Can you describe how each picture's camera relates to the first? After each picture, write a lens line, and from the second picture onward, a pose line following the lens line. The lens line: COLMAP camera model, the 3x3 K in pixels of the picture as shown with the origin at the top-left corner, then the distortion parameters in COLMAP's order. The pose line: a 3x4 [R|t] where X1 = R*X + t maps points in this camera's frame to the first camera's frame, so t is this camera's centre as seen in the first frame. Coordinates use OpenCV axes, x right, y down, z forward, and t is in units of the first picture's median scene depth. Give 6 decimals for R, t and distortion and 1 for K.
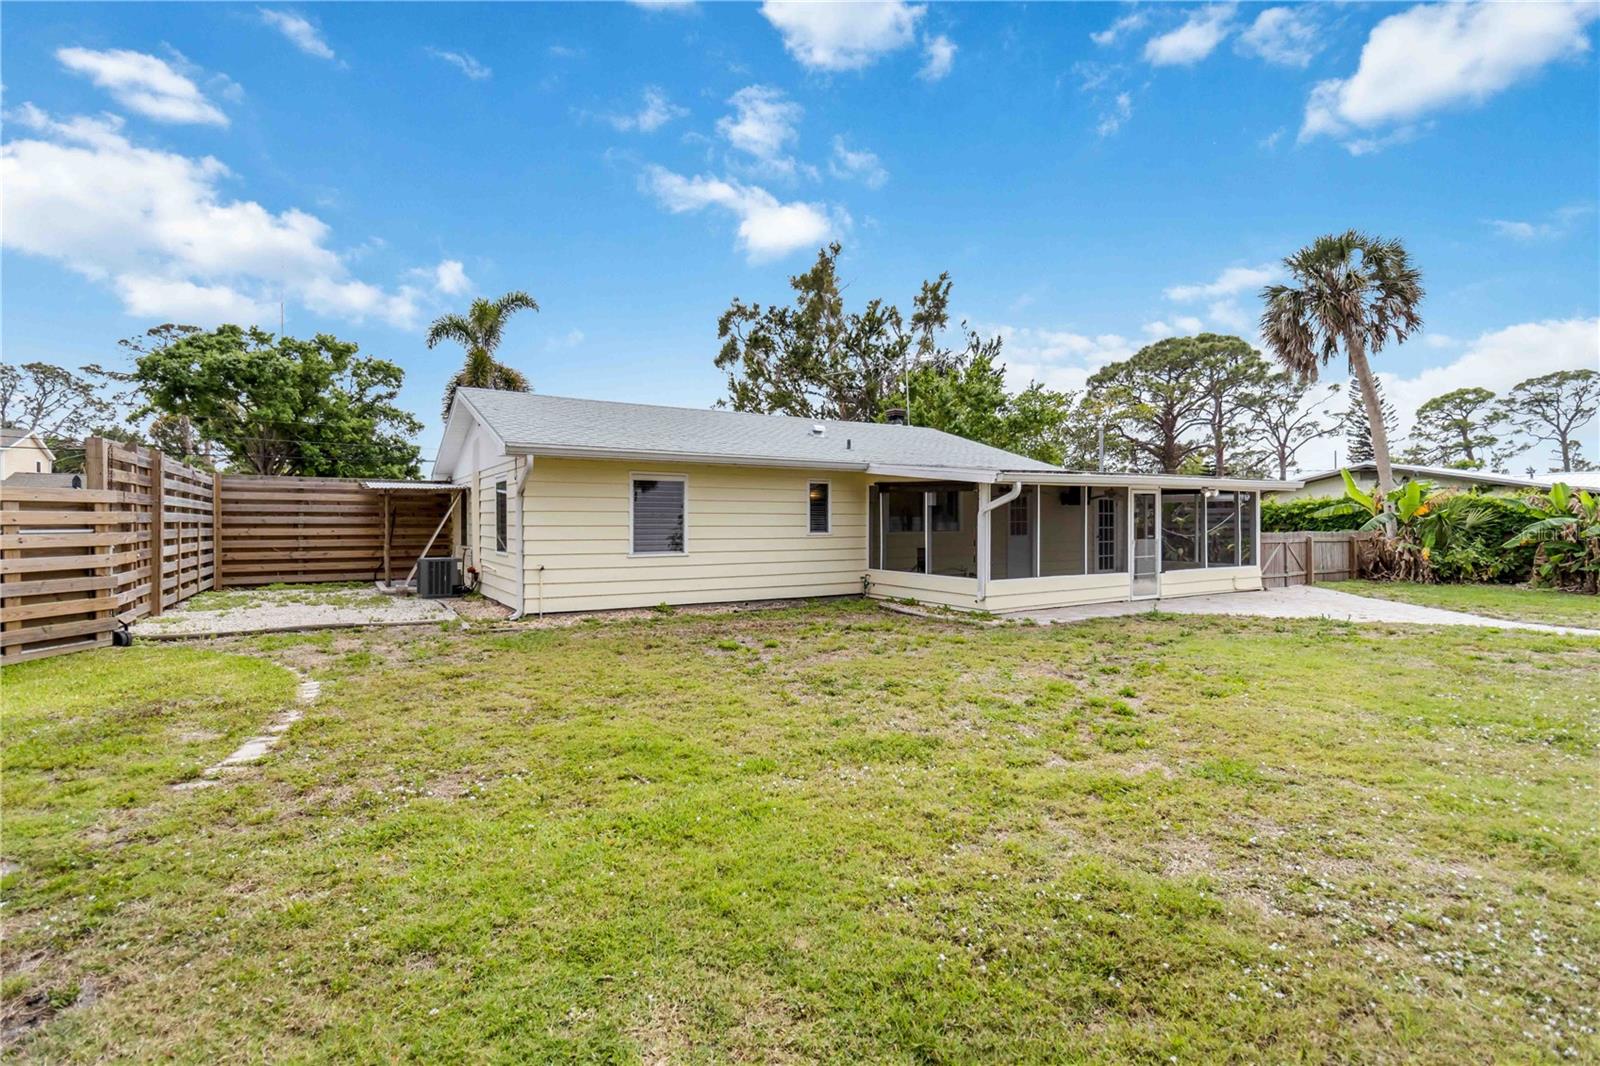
lens RADIAL K [[750.0, 0, 795.1], [0, 750.0, 518.0], [0, 0, 1]] dist [-0.000485, 0.000670]
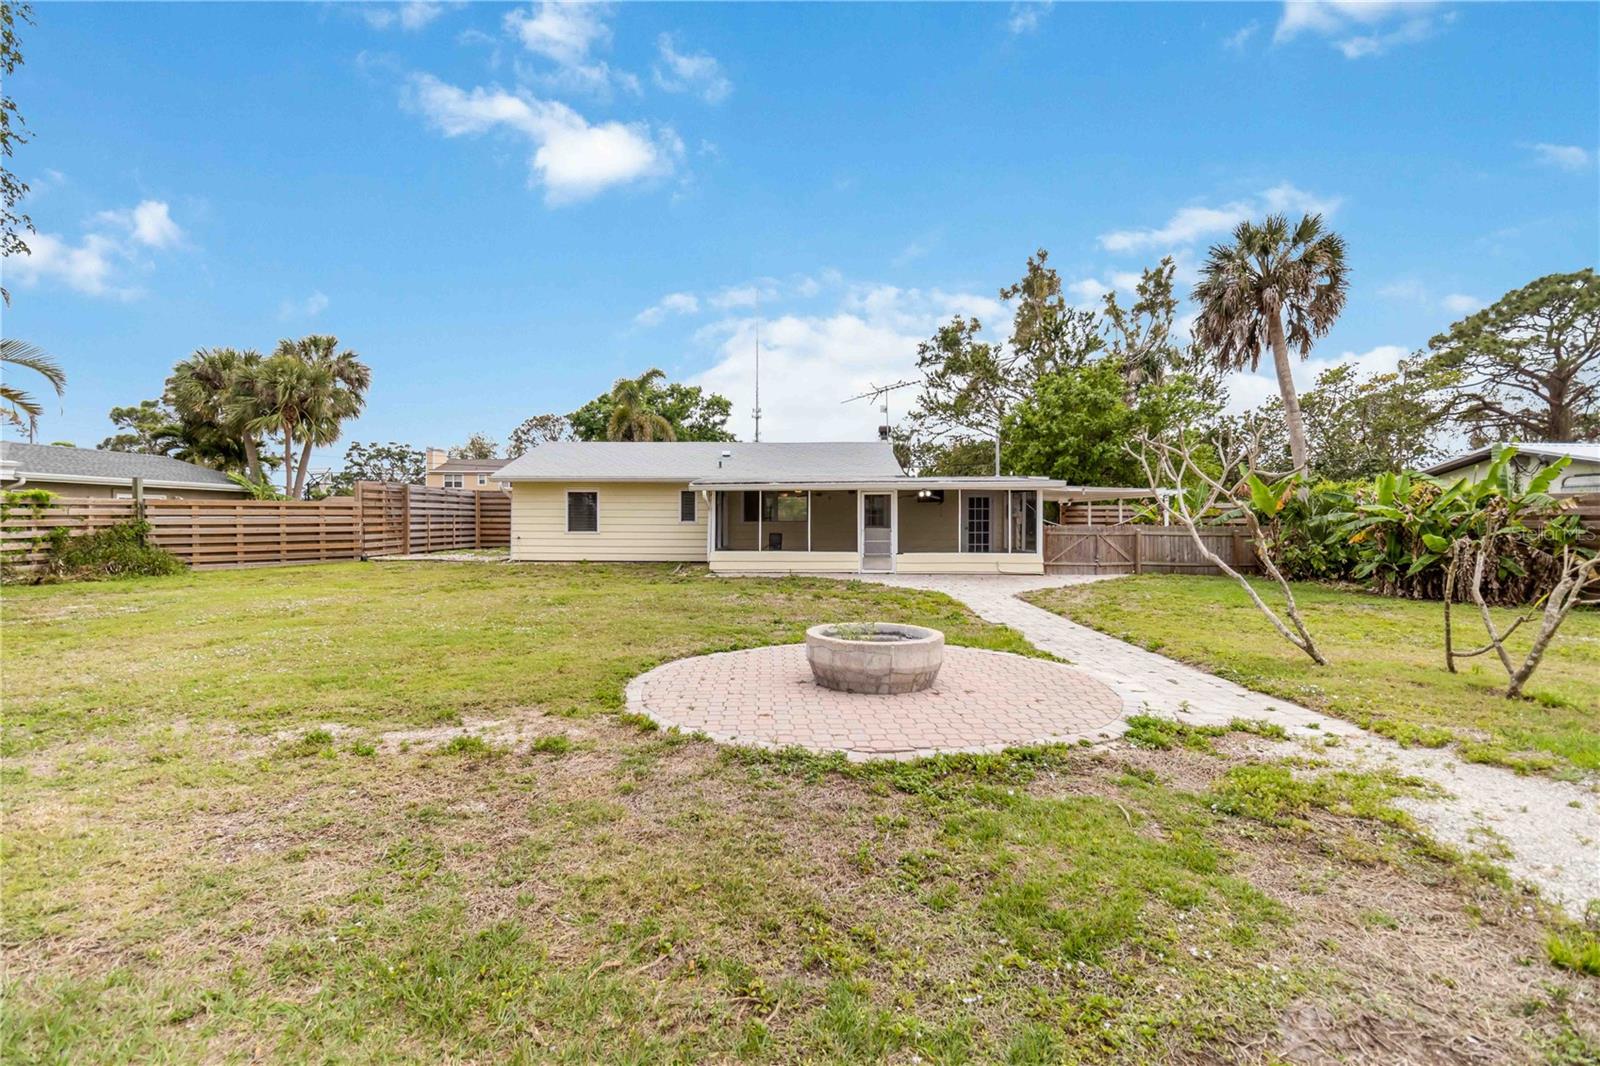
lens RADIAL K [[750.0, 0, 795.1], [0, 750.0, 518.0], [0, 0, 1]] dist [-0.000485, 0.000670]
pose [[0.834957, 0.004294, -0.550299, 1.083443], [-0.000266, 0.999973, 0.007398, -0.000258], [0.550316, -0.006031, 0.834935, -0.207830]]
